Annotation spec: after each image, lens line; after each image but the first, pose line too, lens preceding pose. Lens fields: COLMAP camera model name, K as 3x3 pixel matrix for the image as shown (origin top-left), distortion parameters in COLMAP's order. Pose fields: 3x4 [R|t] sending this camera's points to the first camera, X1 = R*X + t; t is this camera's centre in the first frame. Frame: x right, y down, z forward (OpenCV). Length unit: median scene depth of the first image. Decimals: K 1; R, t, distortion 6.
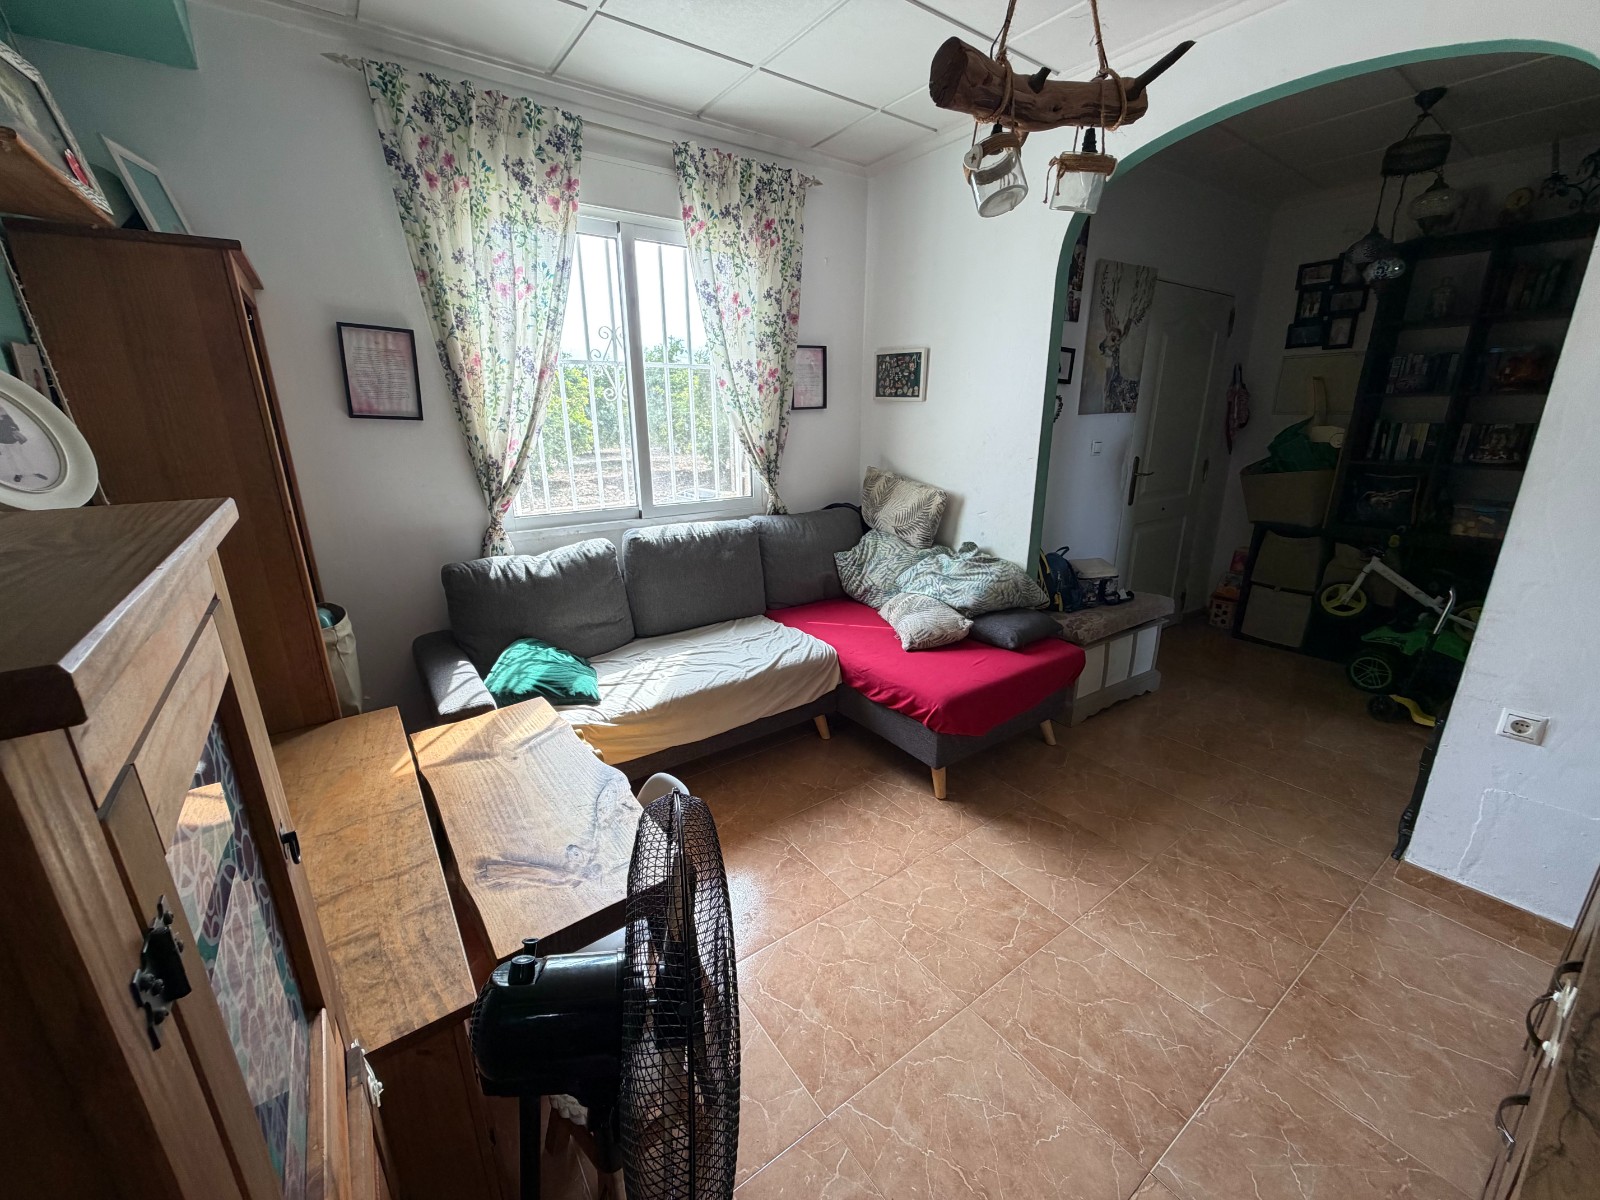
lens RADIAL K [[636.9, 0, 796.5], [0, 636.9, 600.7], [0, 0, 1]] dist [0.000620, -0.000142]
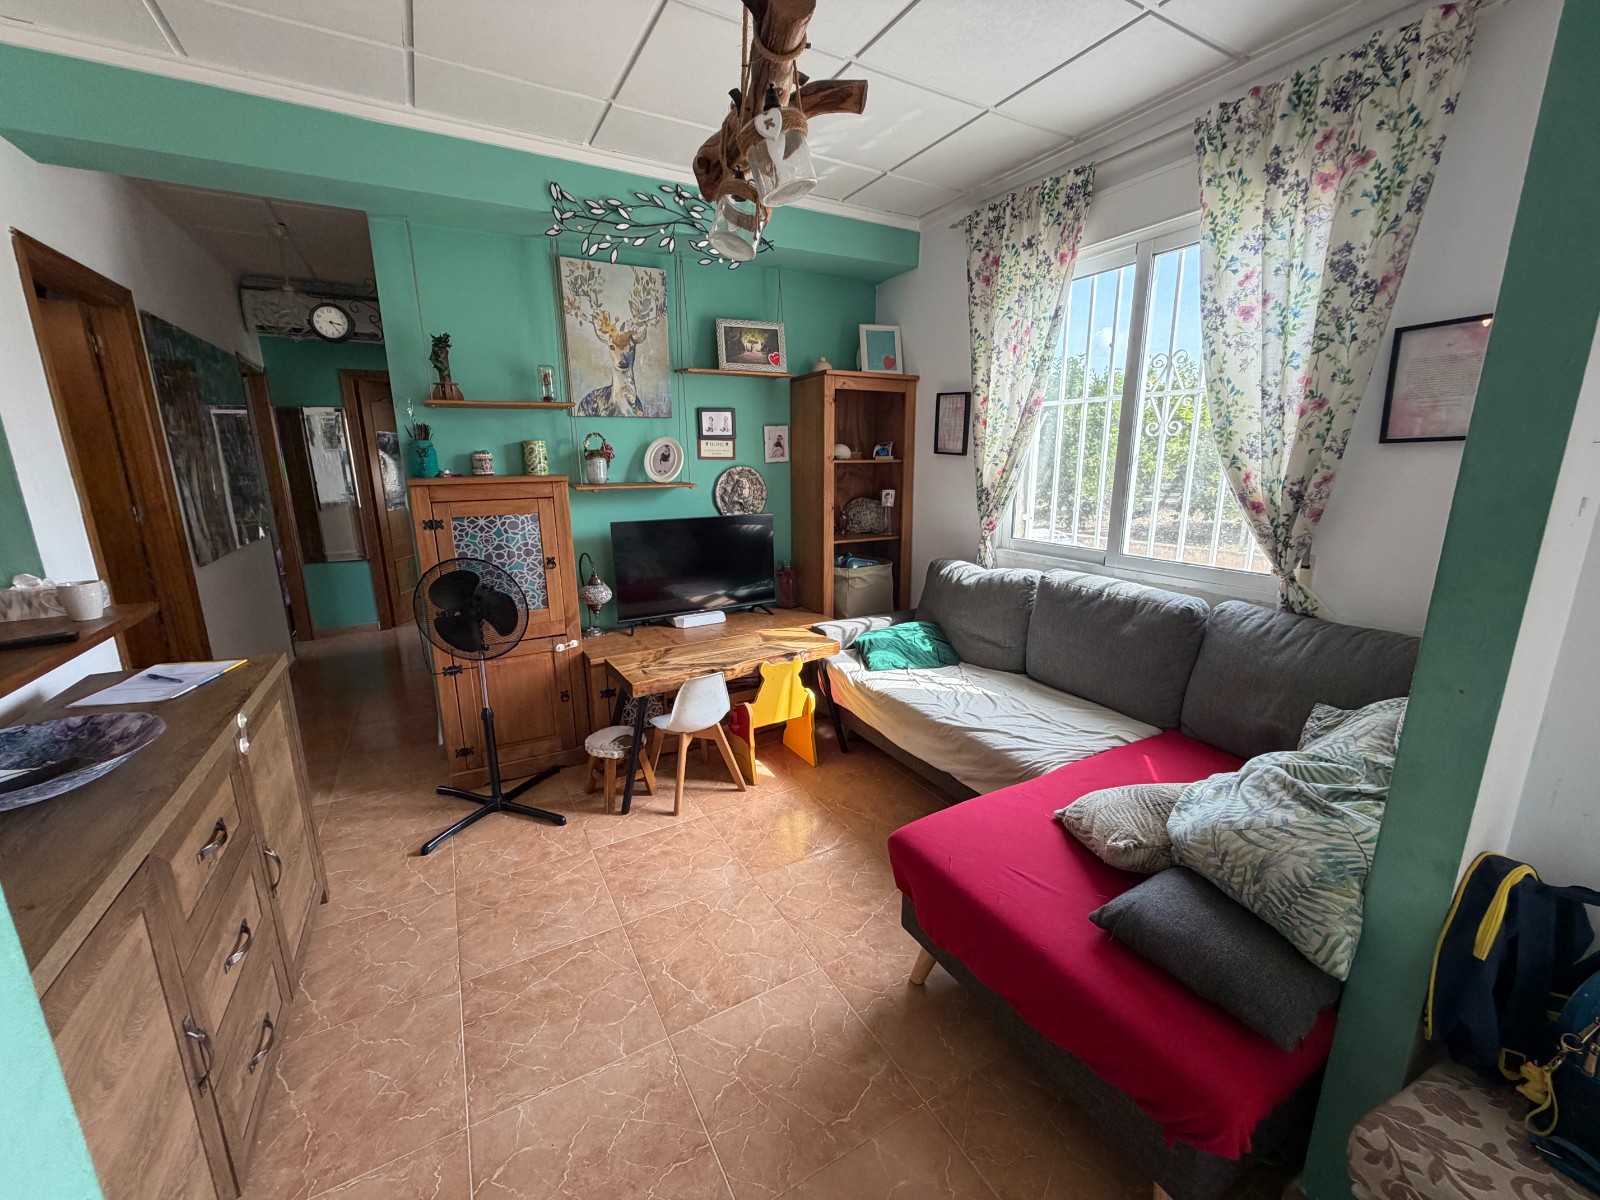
lens RADIAL K [[636.9, 0, 796.5], [0, 636.9, 600.7], [0, 0, 1]] dist [0.000620, -0.000142]
pose [[-0.108353, 0.231829, -0.966703, 0.848720], [-0.273875, 0.927836, 0.253205, -0.237092], [0.955642, 0.292191, -0.037042, 0.781177]]
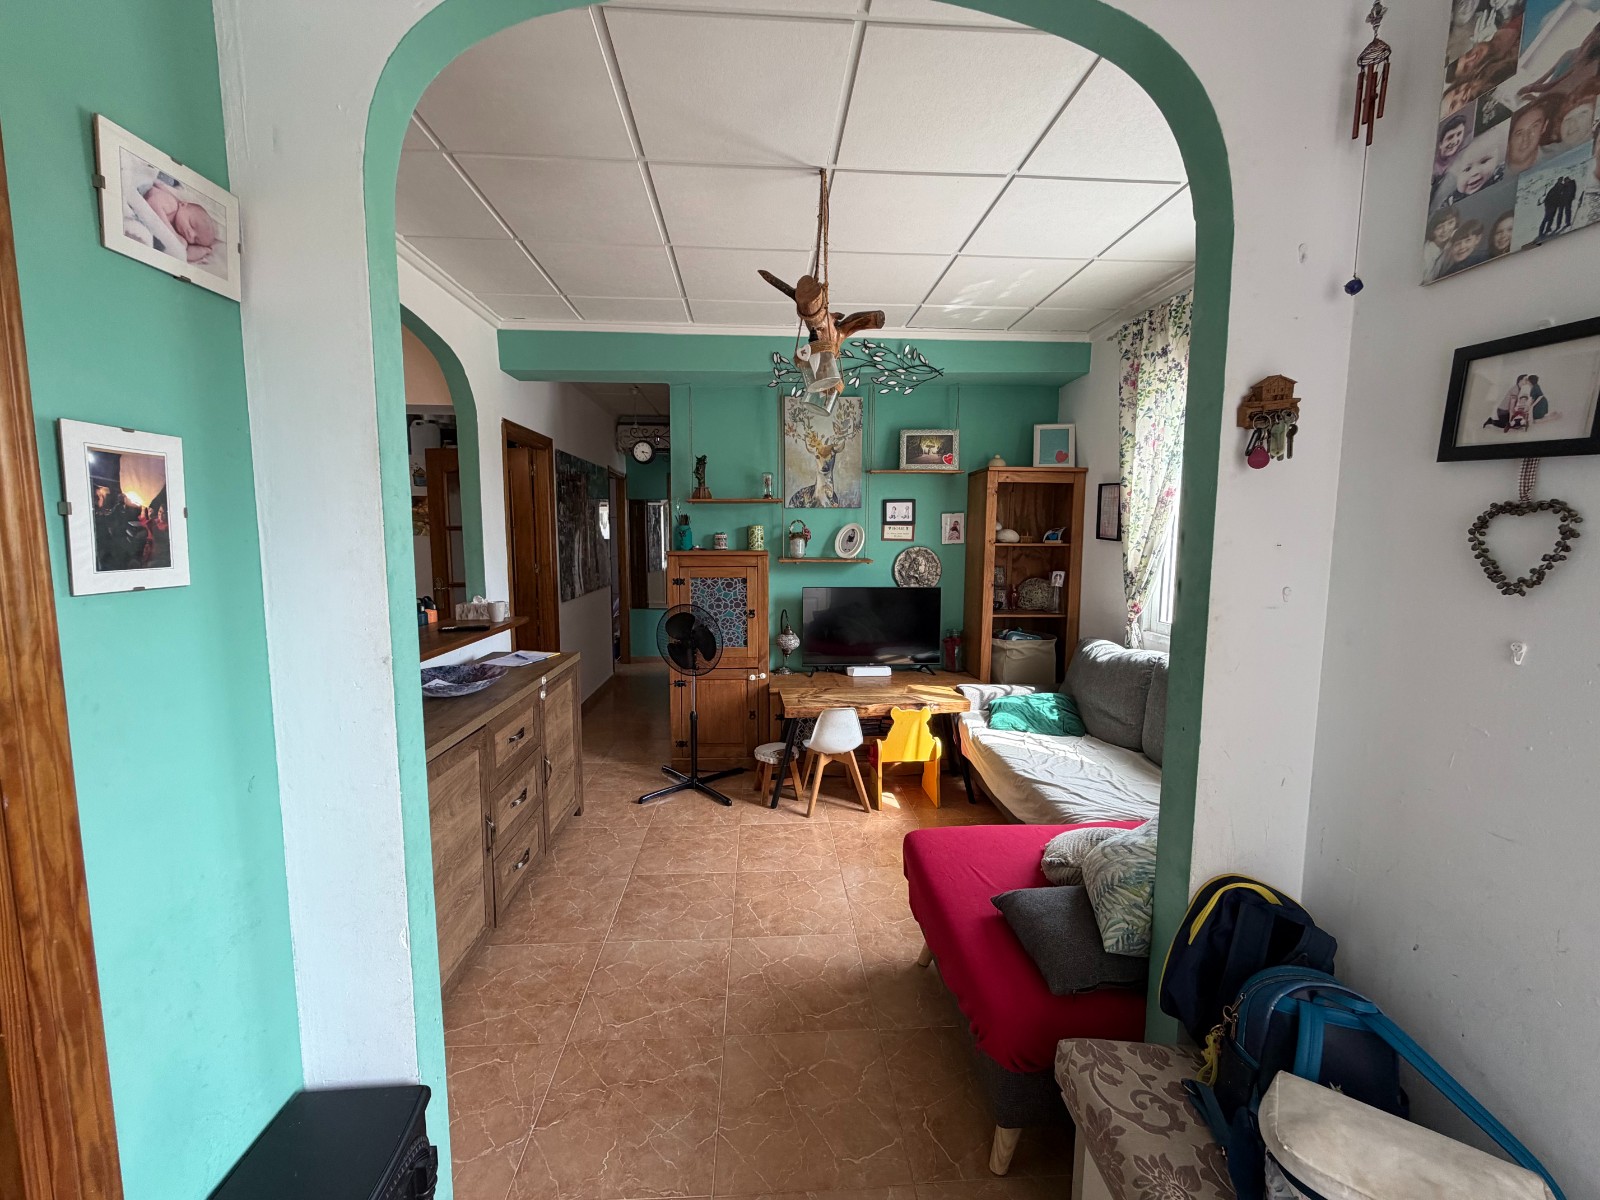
lens RADIAL K [[636.9, 0, 796.5], [0, 636.9, 600.7], [0, 0, 1]] dist [0.000620, -0.000142]
pose [[-0.533033, 0.096468, -0.840577, 1.025006], [-0.239207, 0.935766, 0.259080, -0.351011], [0.811576, 0.339170, -0.475718, 1.120788]]
